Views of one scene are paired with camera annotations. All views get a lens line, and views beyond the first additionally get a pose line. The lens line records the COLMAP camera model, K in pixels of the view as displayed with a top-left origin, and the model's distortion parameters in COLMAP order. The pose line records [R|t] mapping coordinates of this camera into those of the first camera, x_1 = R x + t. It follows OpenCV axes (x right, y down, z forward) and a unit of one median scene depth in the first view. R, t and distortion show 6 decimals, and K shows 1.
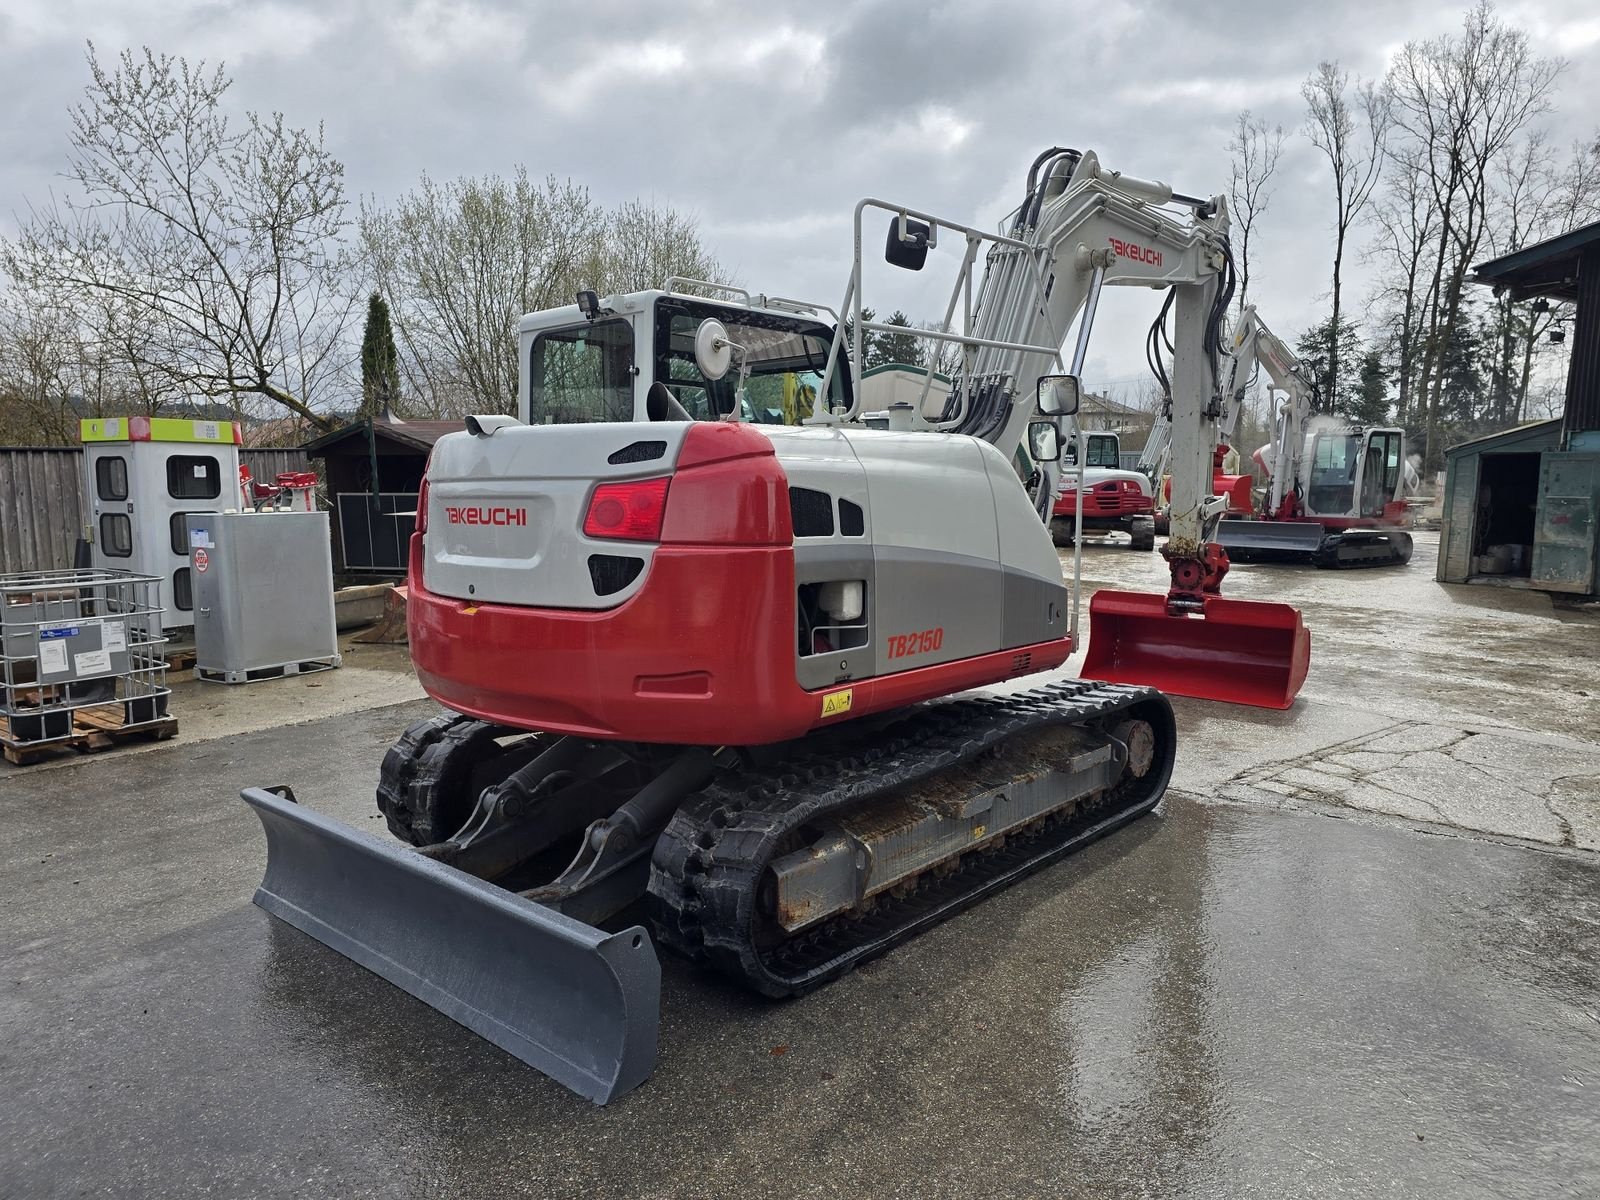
lens RADIAL K [[1062.0, 0, 797.8], [0, 1062.0, 571.5], [0, 0, 1]] dist [0.049666, -0.000795]
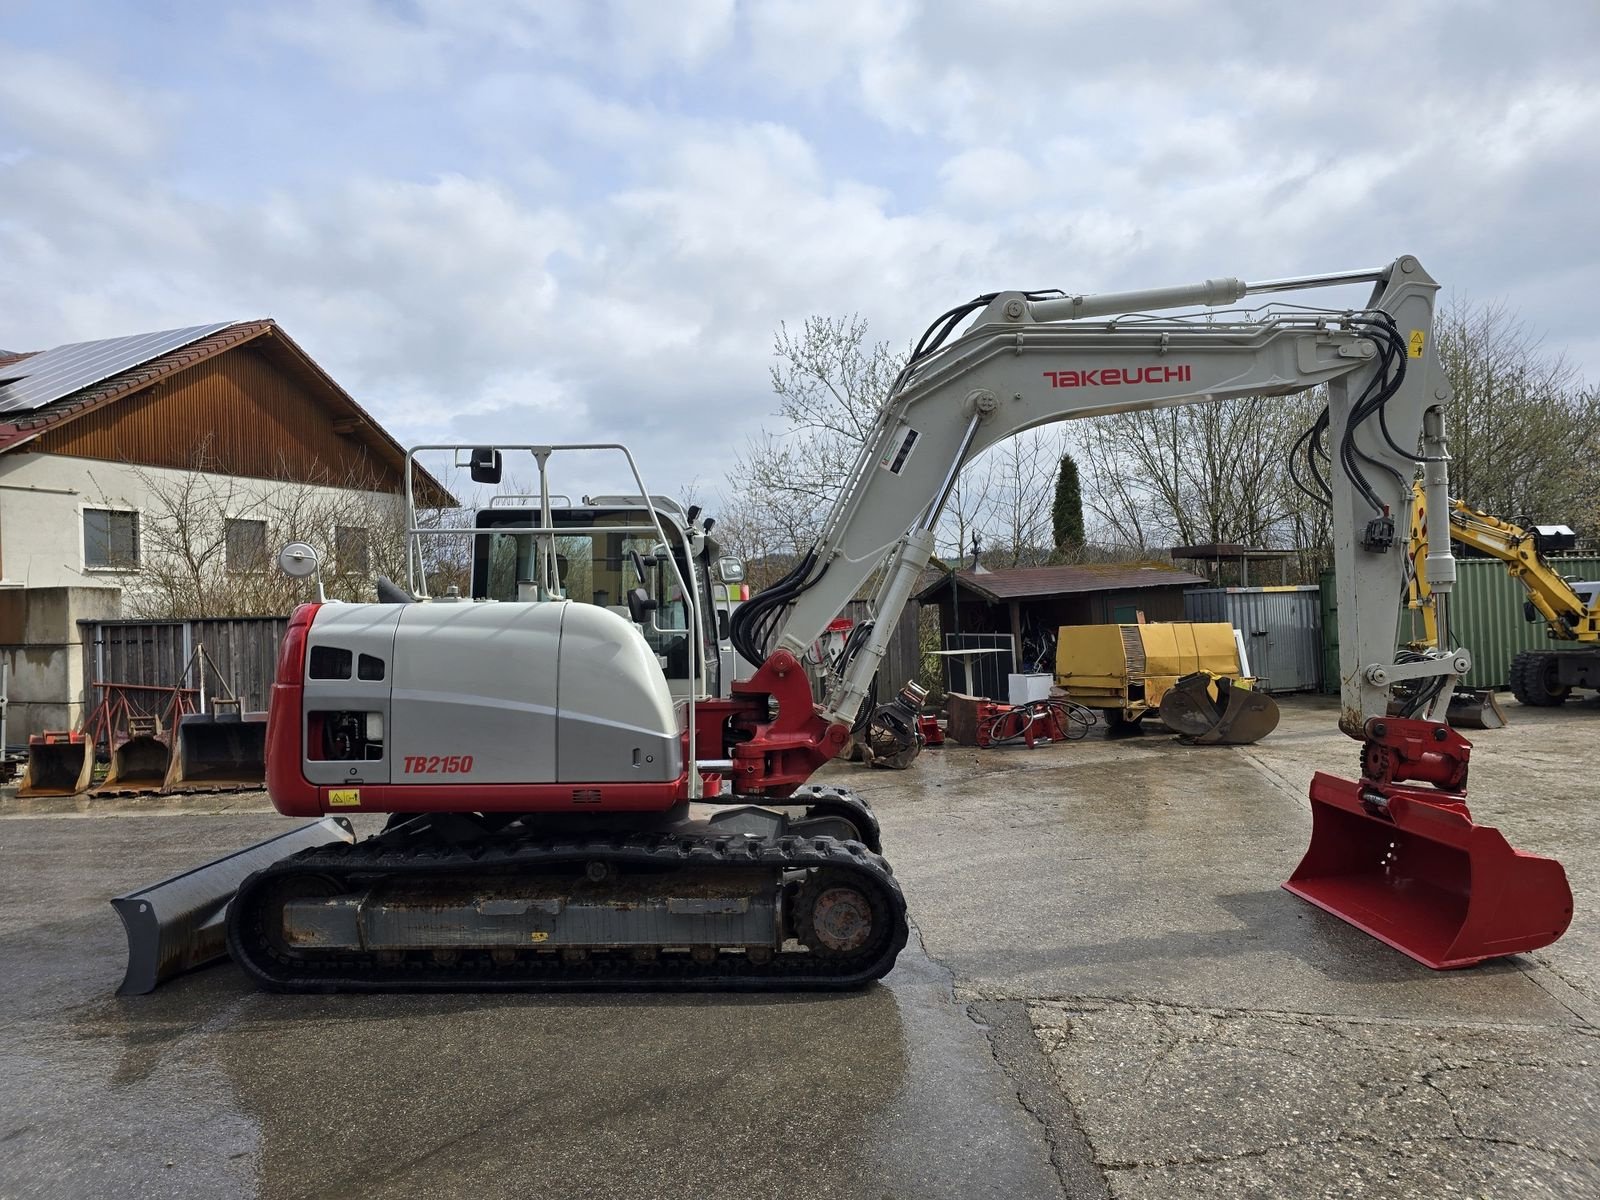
lens RADIAL K [[1060.1, 0, 800.0], [0, 1060.1, 600.0], [0, 0, 1]] dist [0.058174, -0.046155]
pose [[0.667077, -0.015340, -0.744831, 1.409290], [-0.059469, 0.995501, -0.073763, -0.065077], [0.742612, 0.093500, 0.663163, 0.441093]]
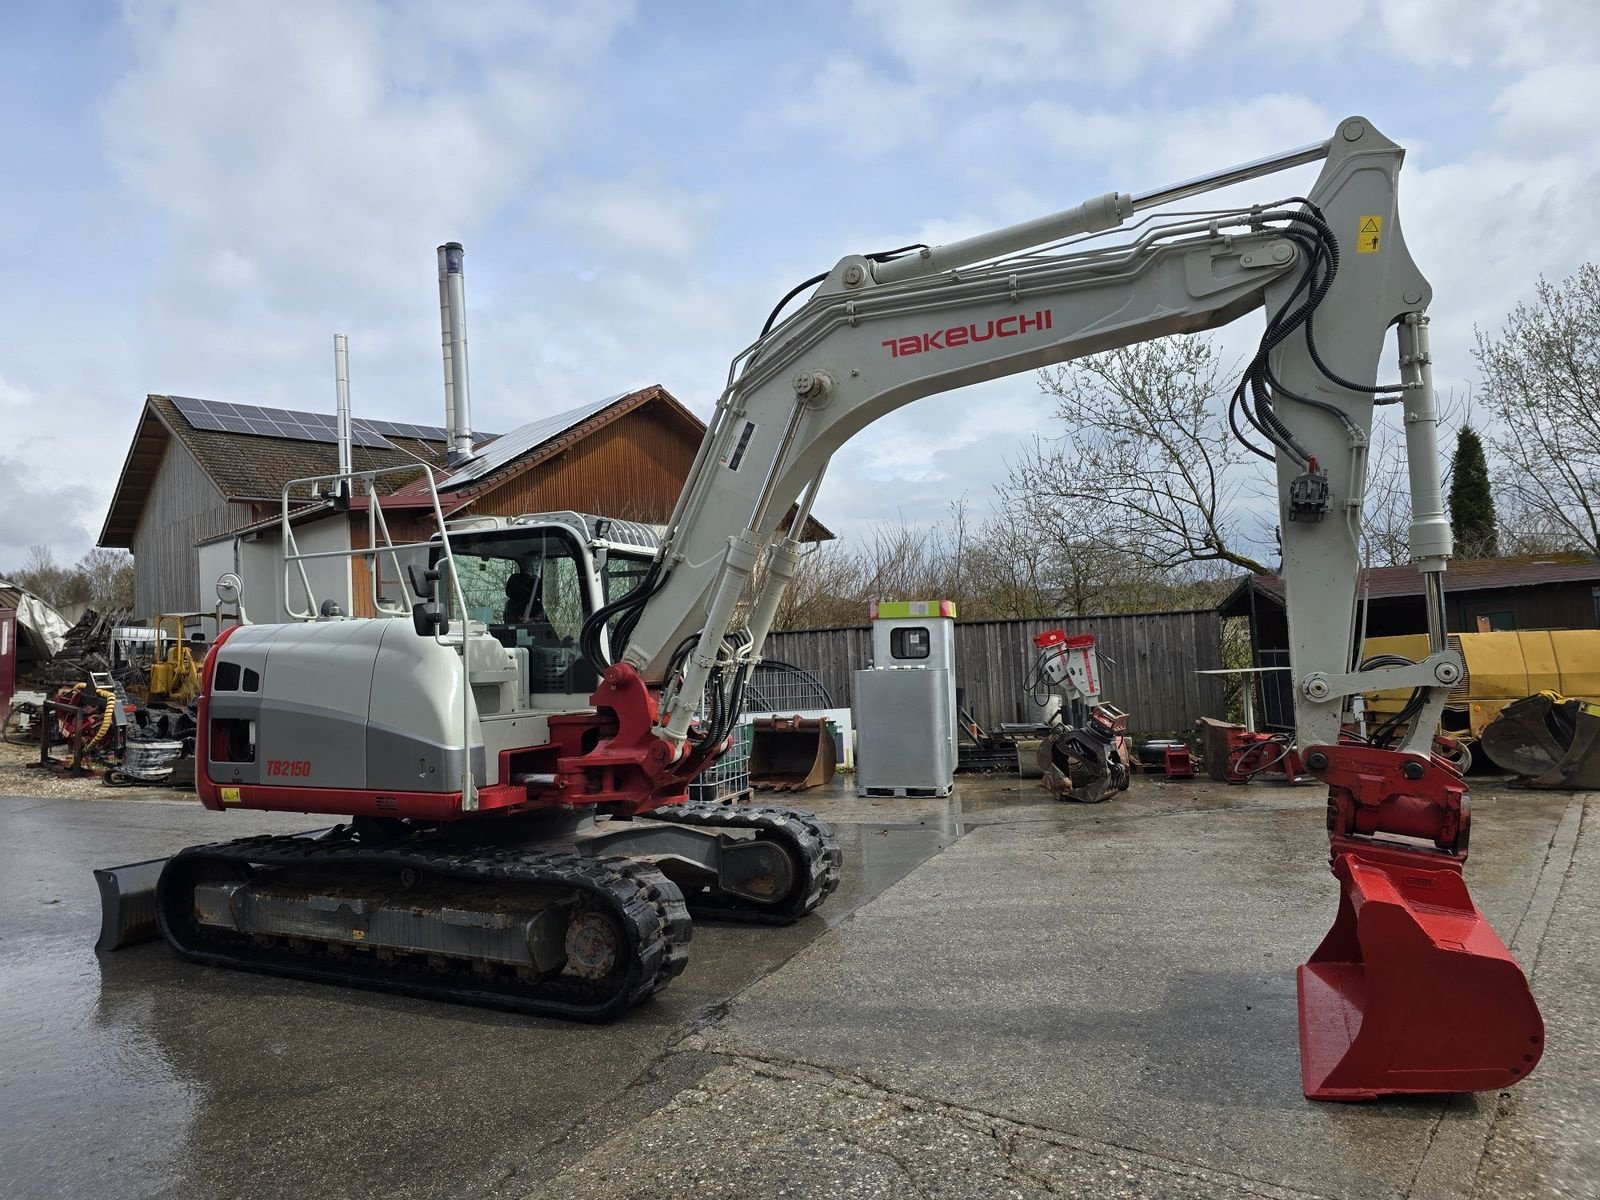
lens RADIAL K [[1072.6, 0, 823.5], [0, 1072.6, 598.0], [0, 0, 1]] dist [0.082298, -0.078377]
pose [[0.292981, -0.050370, -0.954790, 1.768940], [-0.060074, 0.995668, -0.070961, -0.102935], [0.954229, 0.078148, 0.288686, 1.259599]]
